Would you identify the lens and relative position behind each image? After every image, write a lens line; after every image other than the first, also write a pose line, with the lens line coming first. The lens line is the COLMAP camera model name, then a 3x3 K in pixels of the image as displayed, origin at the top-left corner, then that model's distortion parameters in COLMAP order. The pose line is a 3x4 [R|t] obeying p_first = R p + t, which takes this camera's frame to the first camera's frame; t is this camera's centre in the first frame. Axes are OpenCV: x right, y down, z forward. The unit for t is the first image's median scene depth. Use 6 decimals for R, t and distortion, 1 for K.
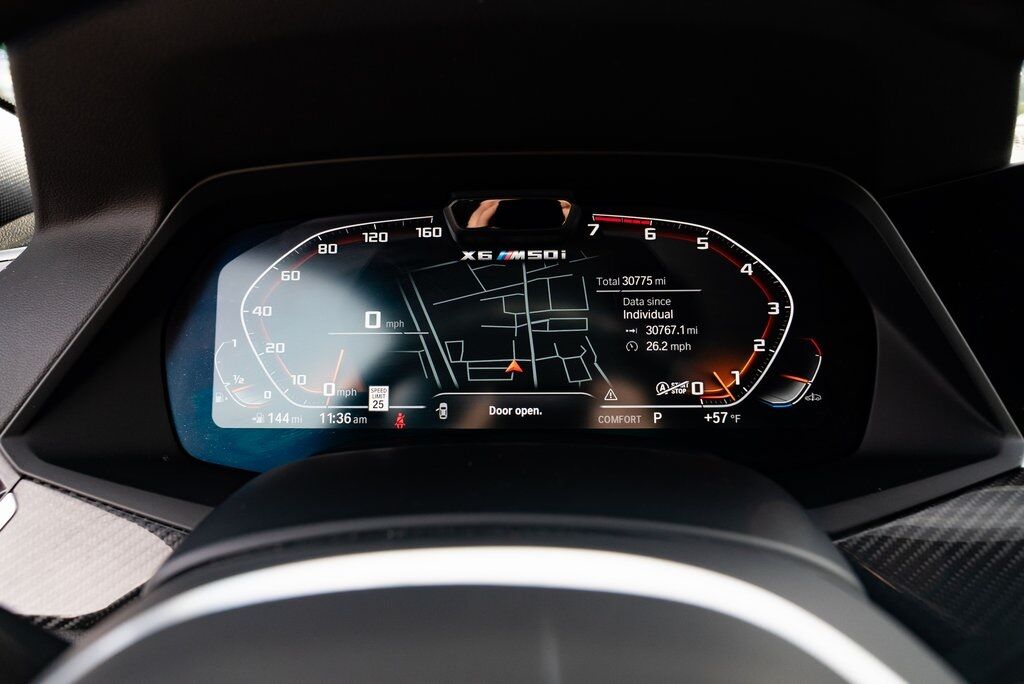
lens RADIAL K [[698.4, 0, 512.0], [0, 698.4, 342.0], [0, 0, 1]] dist [-0.037493, 0.028443]
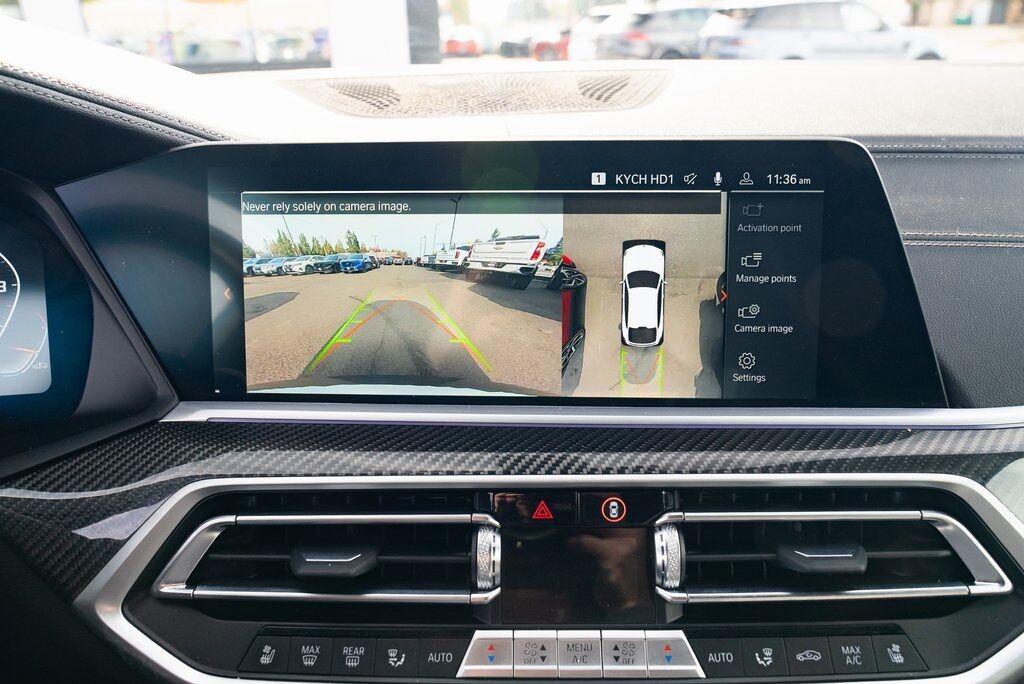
lens RADIAL K [[738.4, 0, 512.0], [0, 738.4, 342.0], [0, 0, 1]] dist [-0.018623, 0.006081]
pose [[0.986661, -0.062704, 0.150225, 0.980352], [0.045109, 0.992013, 0.117793, -0.061338], [-0.156411, -0.109446, 0.981609, -0.260224]]
